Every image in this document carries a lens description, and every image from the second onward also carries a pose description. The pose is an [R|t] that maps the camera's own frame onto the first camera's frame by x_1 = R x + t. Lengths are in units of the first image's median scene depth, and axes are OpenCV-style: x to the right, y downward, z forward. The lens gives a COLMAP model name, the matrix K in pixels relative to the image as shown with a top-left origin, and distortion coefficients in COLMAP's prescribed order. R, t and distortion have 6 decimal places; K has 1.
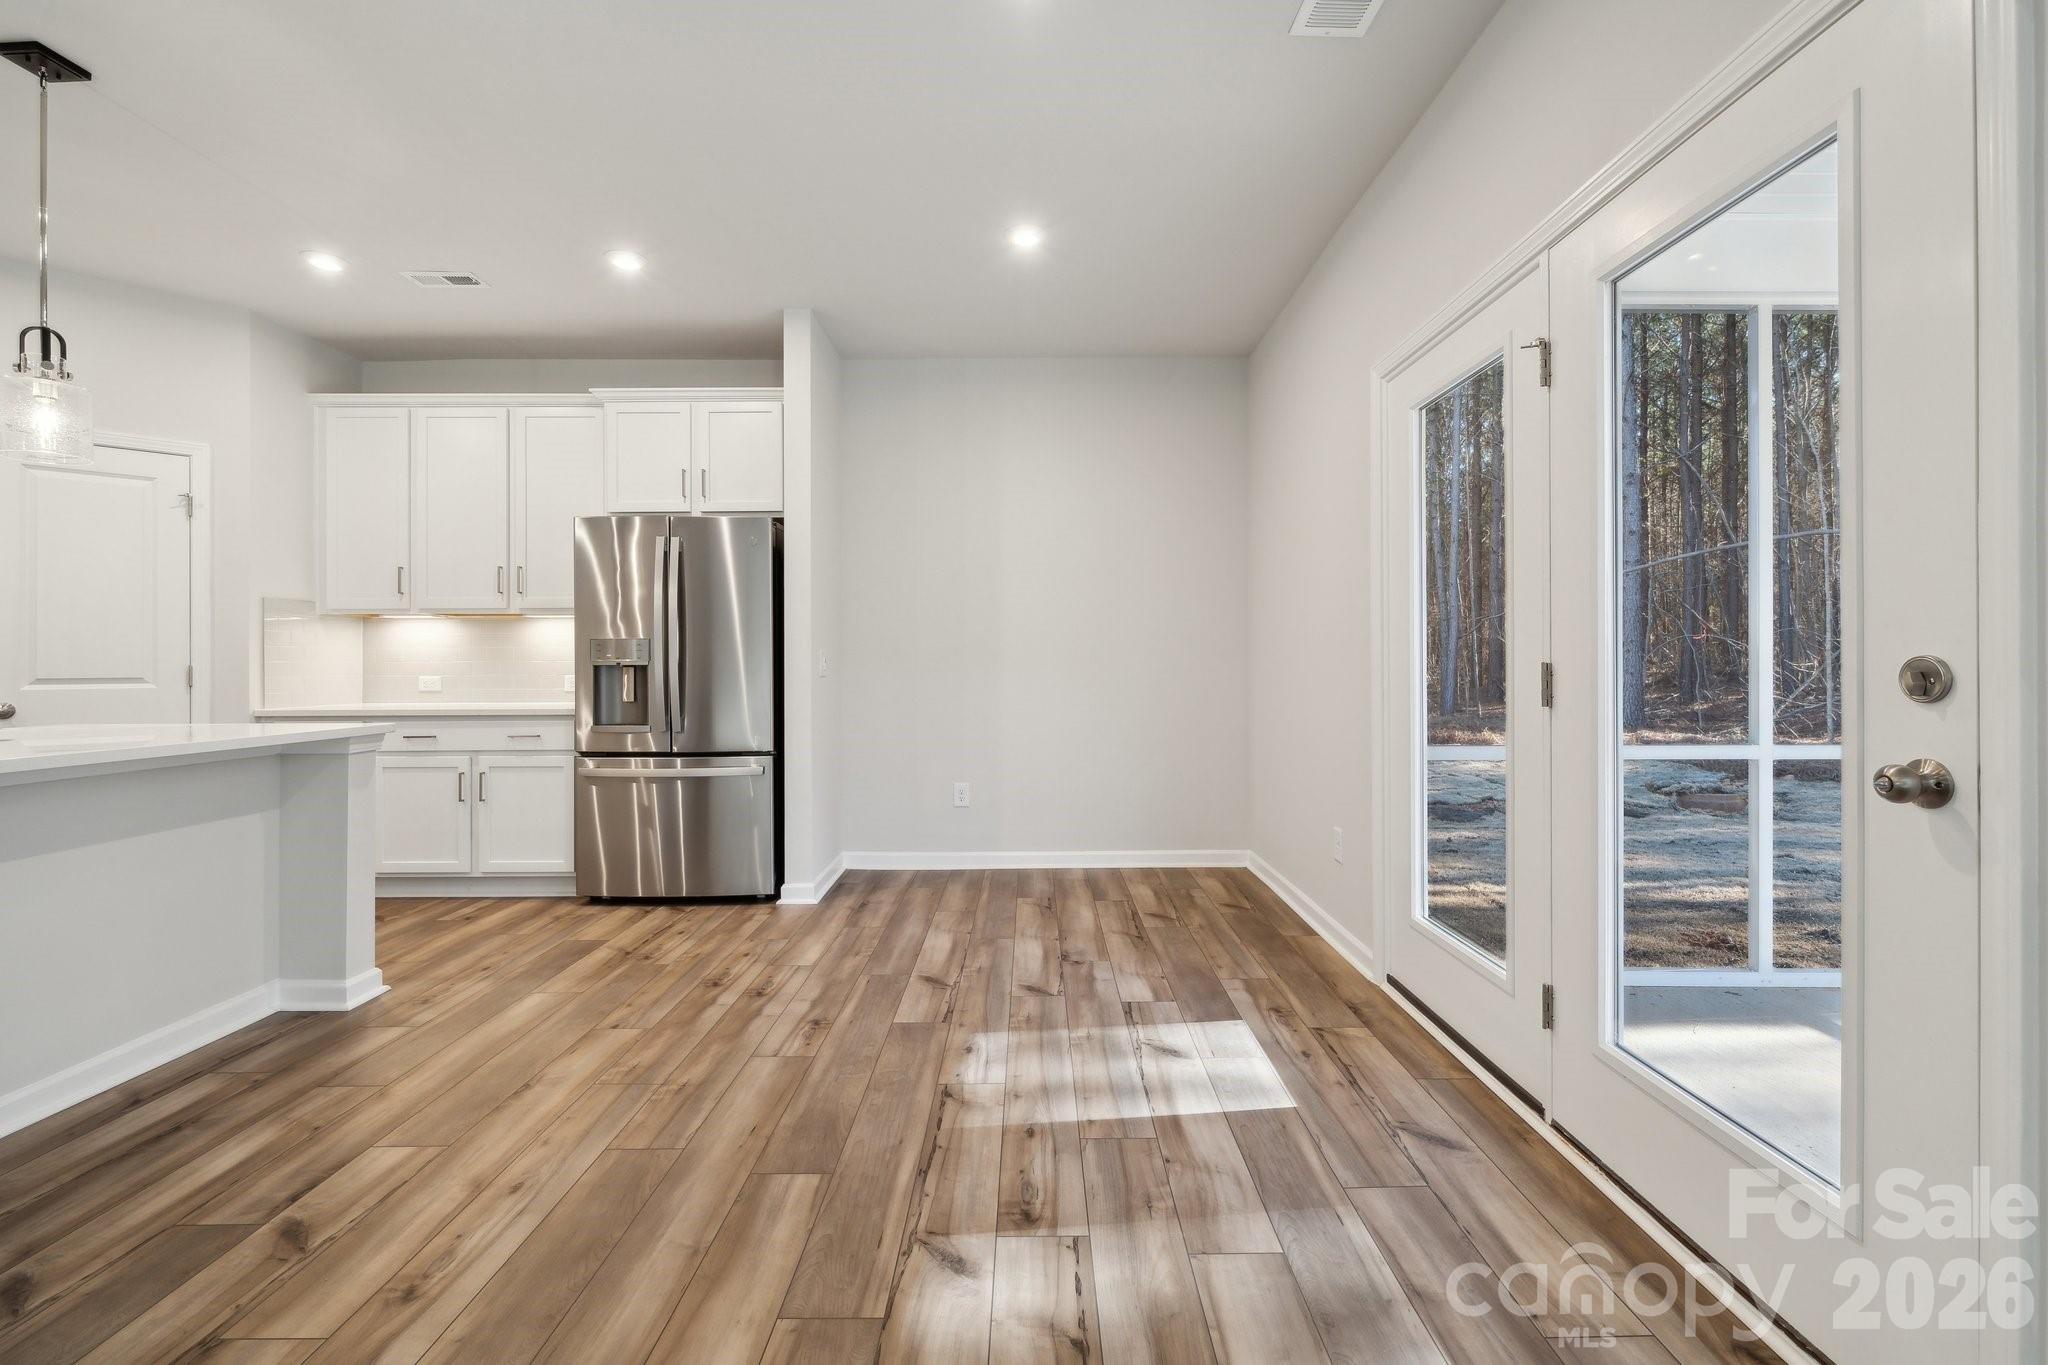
lens RADIAL K [[878.8, 0, 1035.9], [0, 878.8, 660.9], [0, 0, 1]] dist [0.000200, 0.000196]
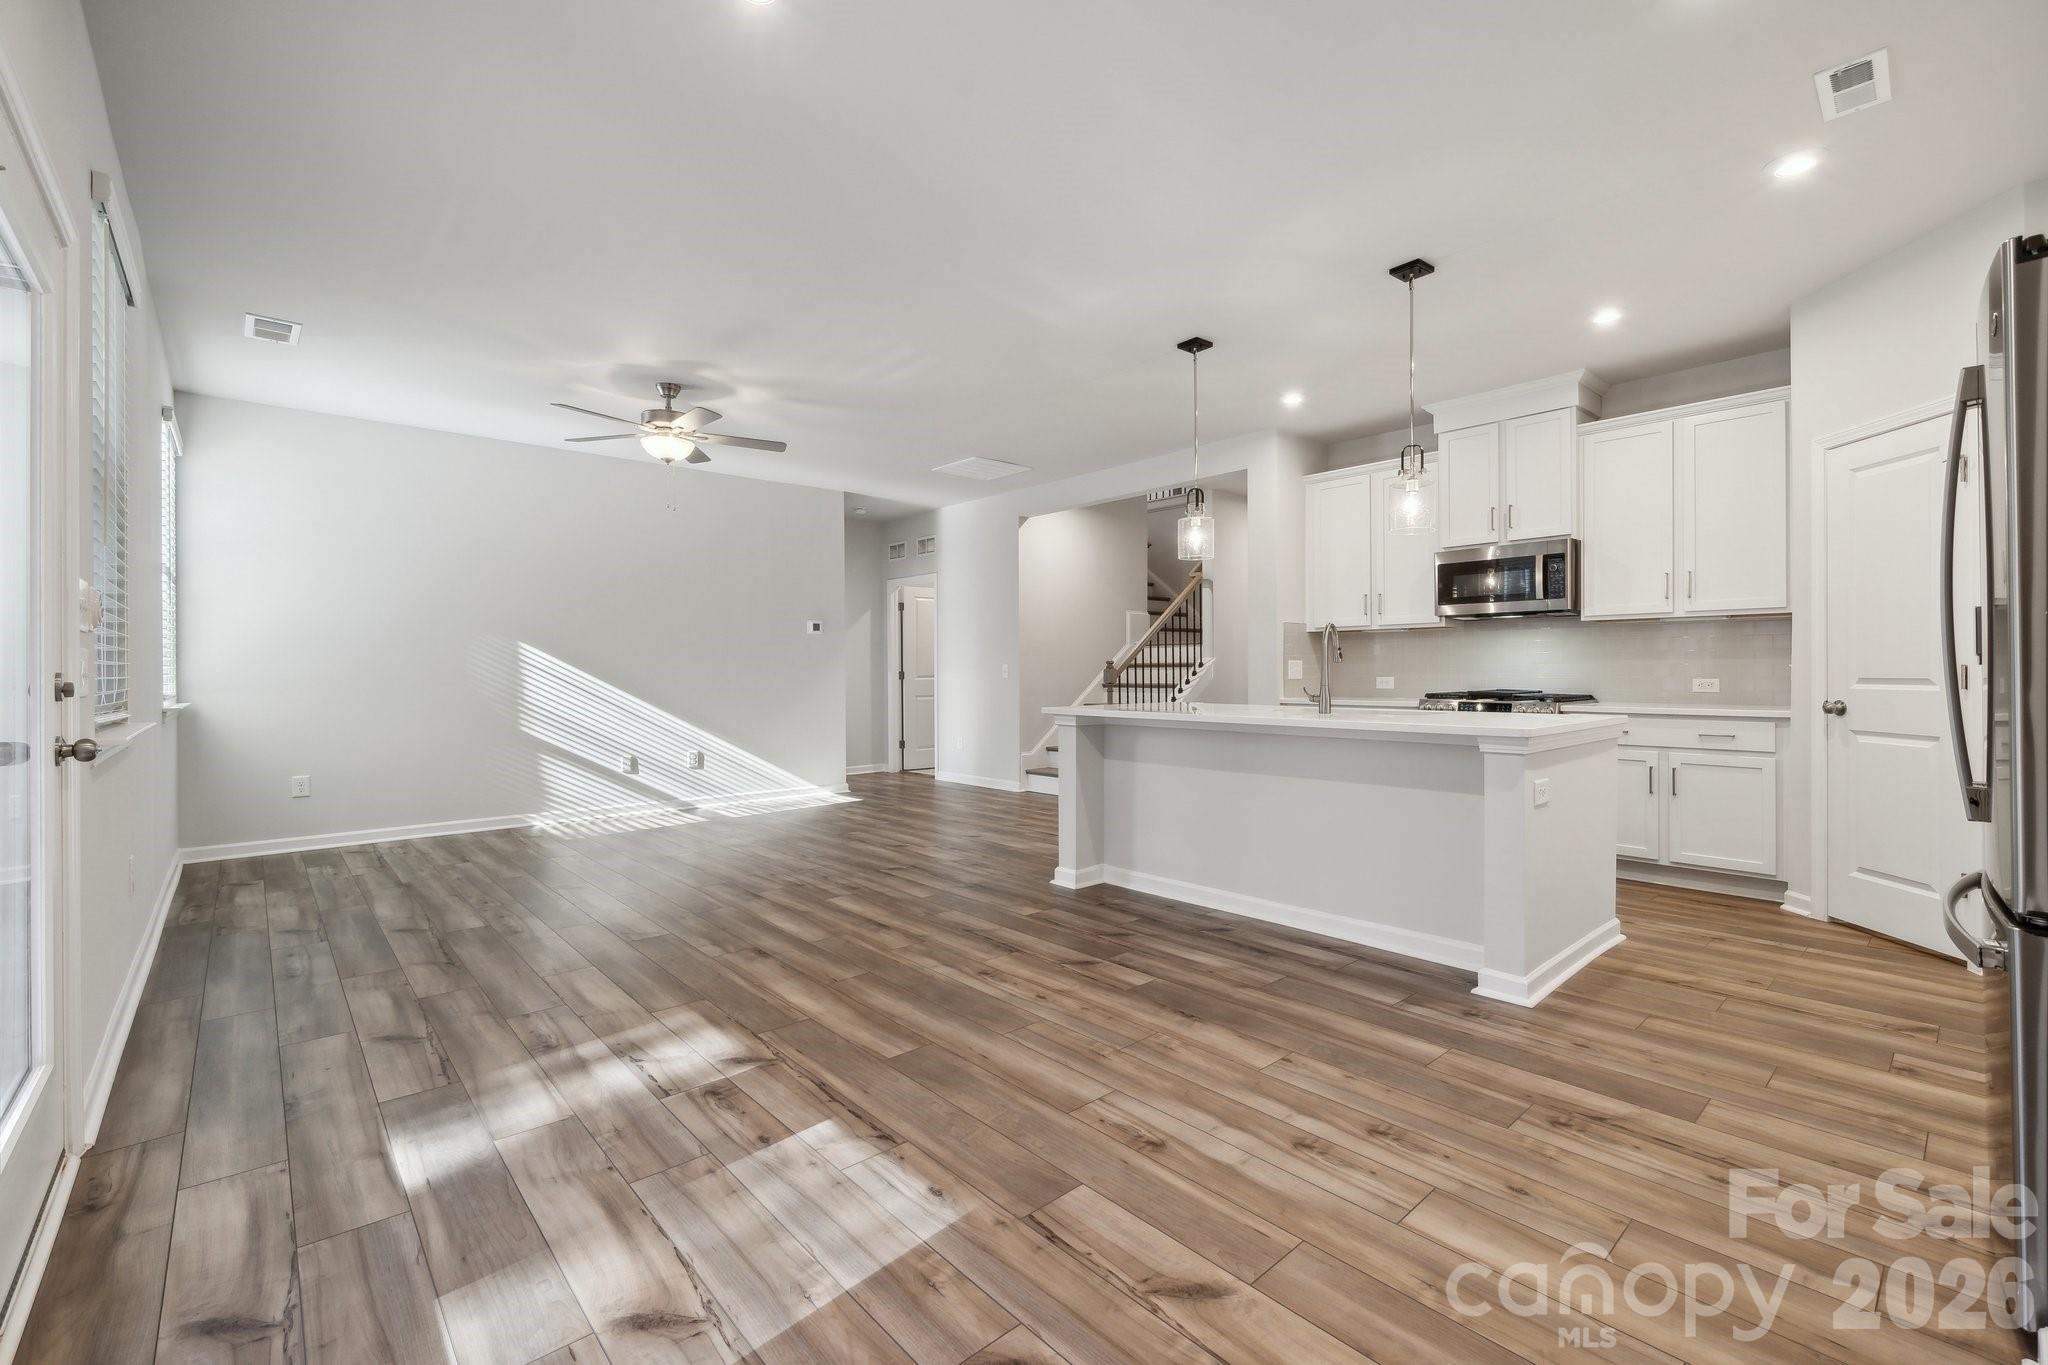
lens RADIAL K [[872.4, 0, 1035.5], [0, 872.4, 682.0], [0, 0, 1]] dist [0.000556, 0.000061]
pose [[-0.744563, 0.015612, -0.667369, 0.226637], [0.010196, 0.999876, 0.012015, 0.003019], [0.667474, 0.002142, -0.744630, 1.051996]]
